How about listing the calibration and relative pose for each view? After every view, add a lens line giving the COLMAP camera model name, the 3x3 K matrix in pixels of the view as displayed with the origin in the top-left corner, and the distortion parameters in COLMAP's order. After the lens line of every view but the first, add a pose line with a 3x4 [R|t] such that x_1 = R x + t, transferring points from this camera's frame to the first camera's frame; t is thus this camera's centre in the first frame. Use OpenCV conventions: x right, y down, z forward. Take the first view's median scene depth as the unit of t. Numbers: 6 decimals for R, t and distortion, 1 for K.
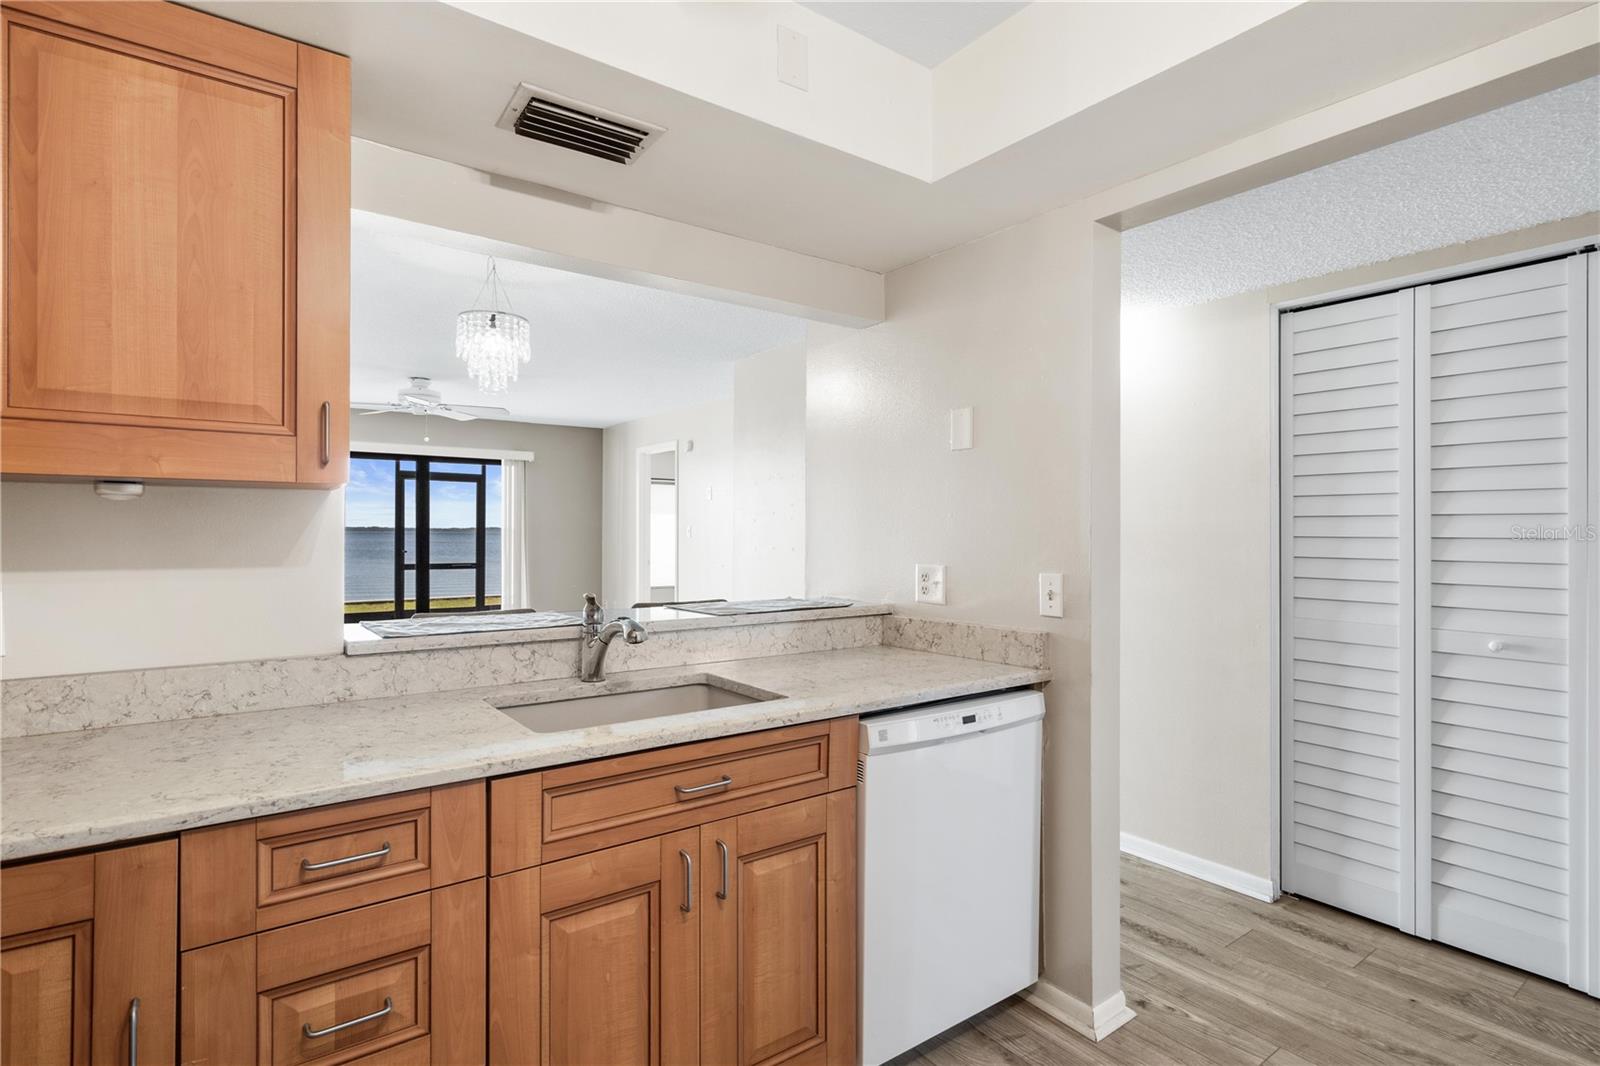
lens RADIAL K [[786.3, 0, 816.5], [0, 786.3, 530.0], [0, 0, 1]] dist [0.003138, -0.000420]
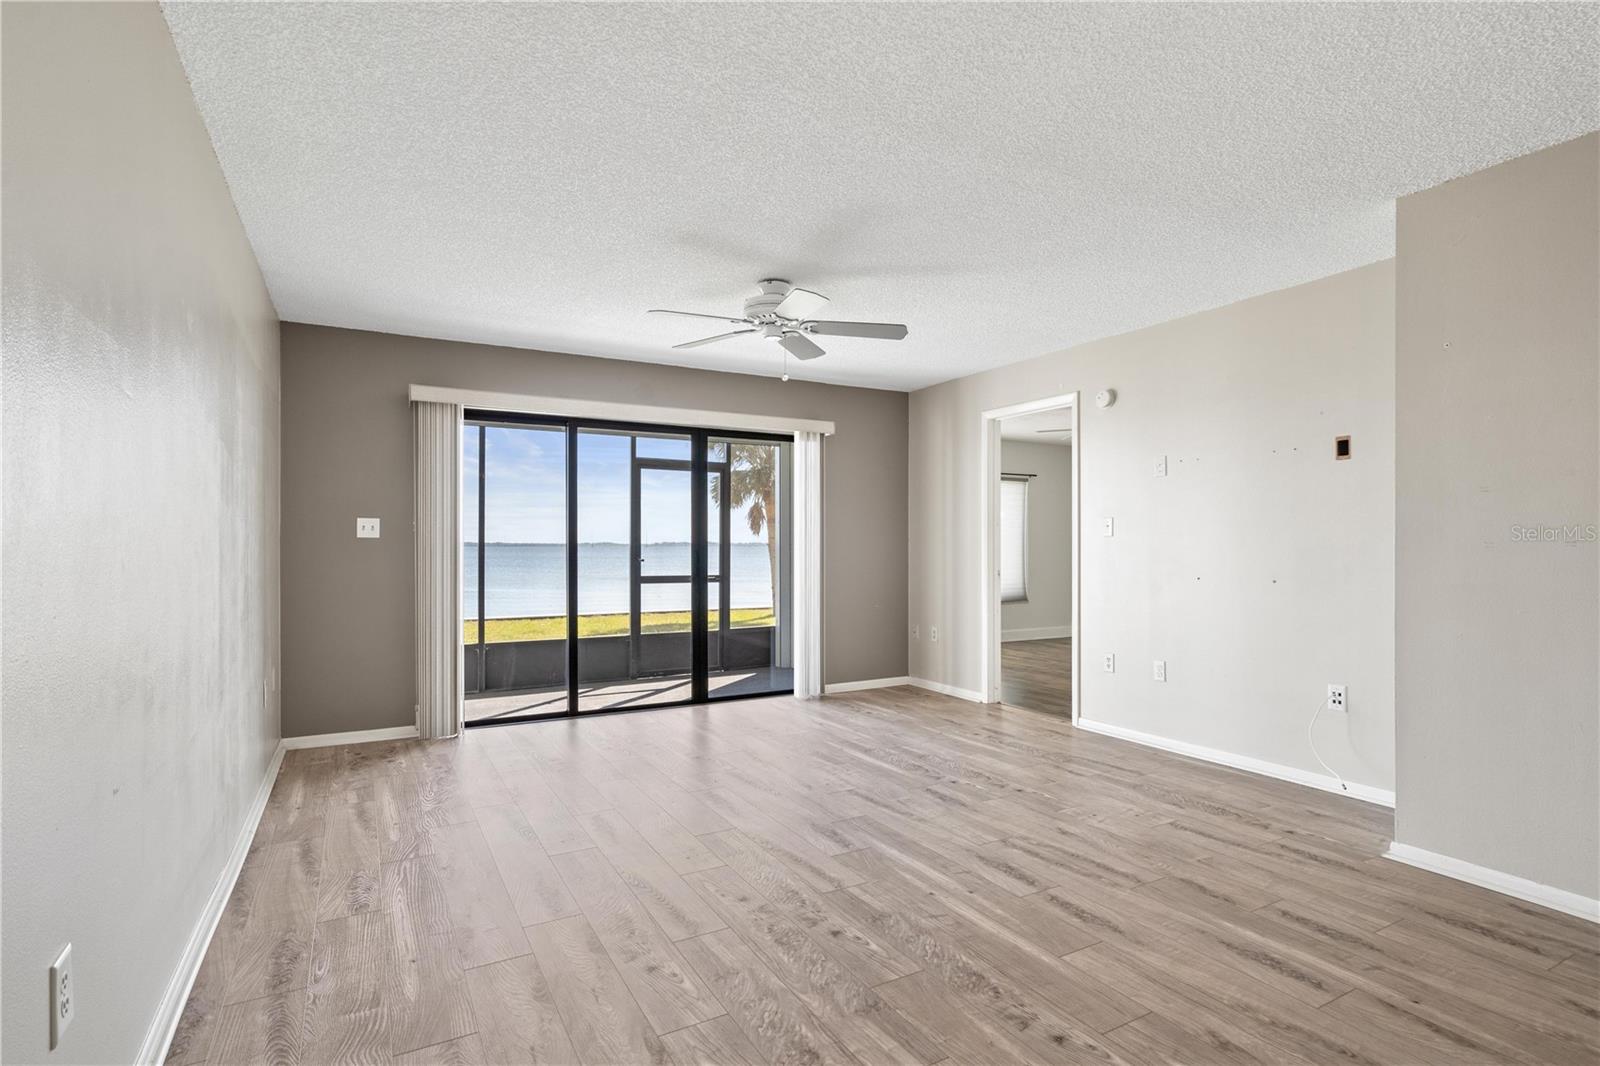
lens RADIAL K [[786.3, 0, 829.1], [0, 786.3, 551.0], [0, 0, 1]] dist [0.003138, -0.000420]
pose [[0.990856, -0.002481, -0.134903, -1.372784], [0.003343, 0.999975, 0.006158, 0.076432], [0.134884, -0.006552, 0.990840, 1.398145]]
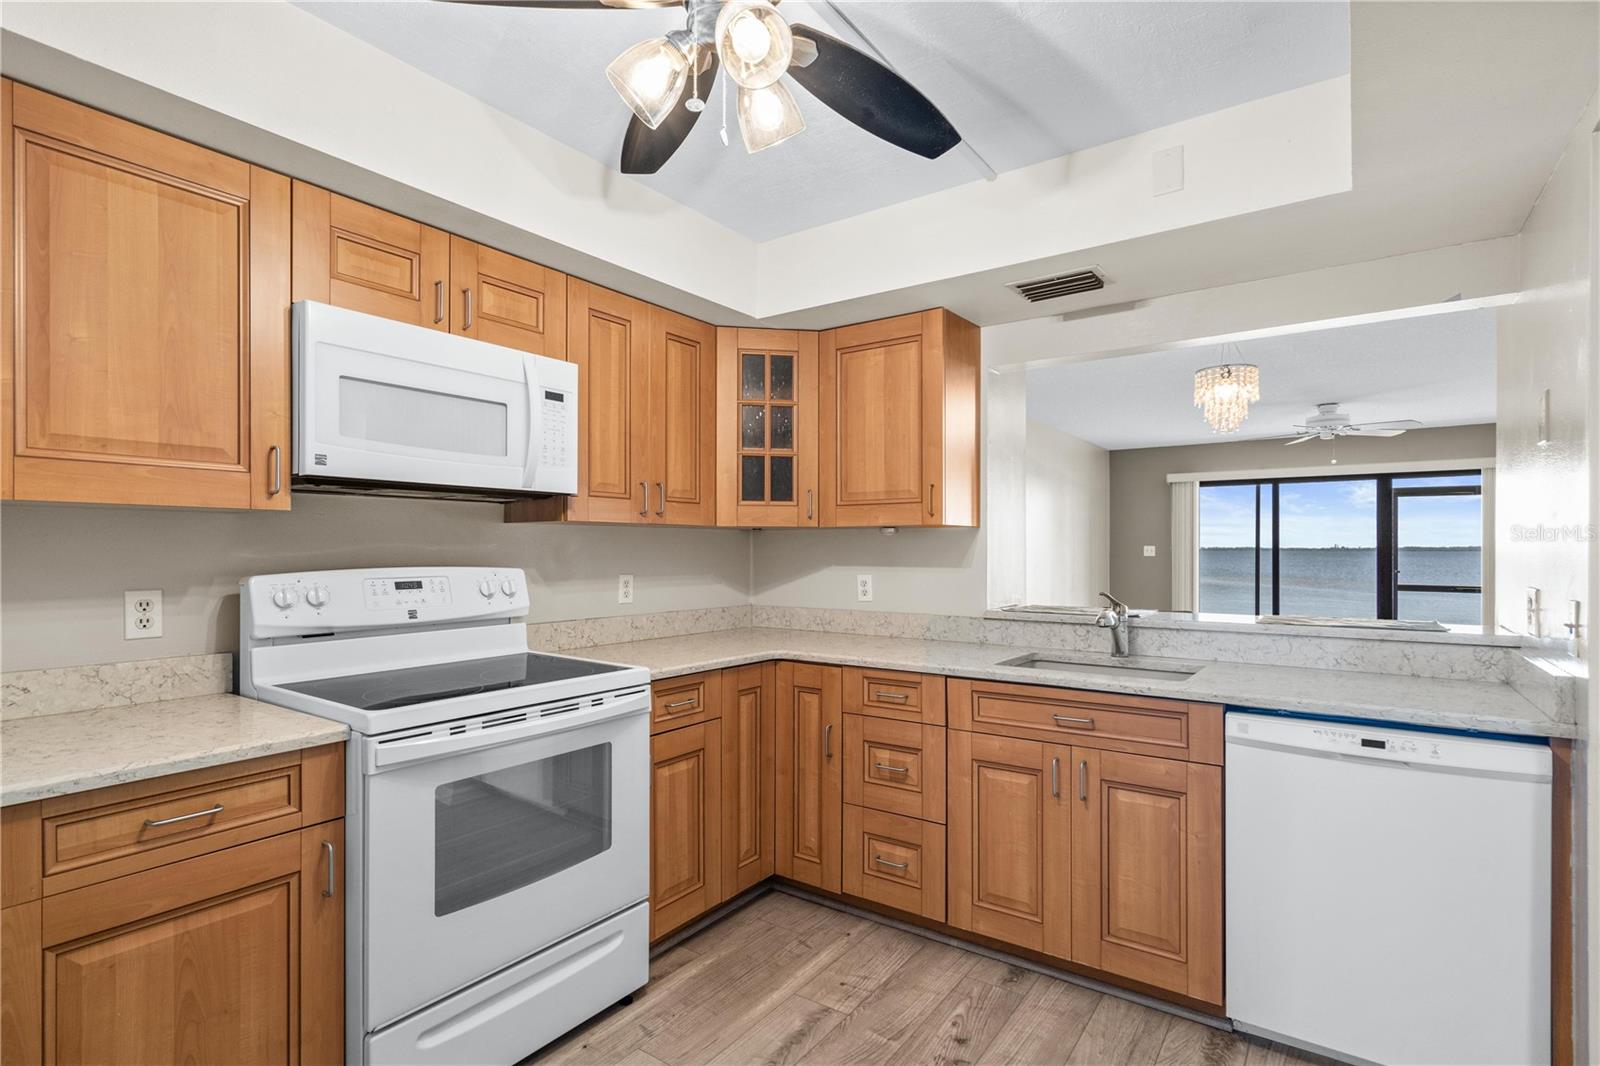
lens RADIAL K [[786.3, 0, 801.4], [0, 786.3, 547.0], [0, 0, 1]] dist [0.003138, -0.000420]
pose [[0.307634, -0.006921, -0.951480, 0.993670], [0.002570, 0.999976, -0.006442, 0.007804], [0.951501, -0.000463, 0.307644, 0.052955]]
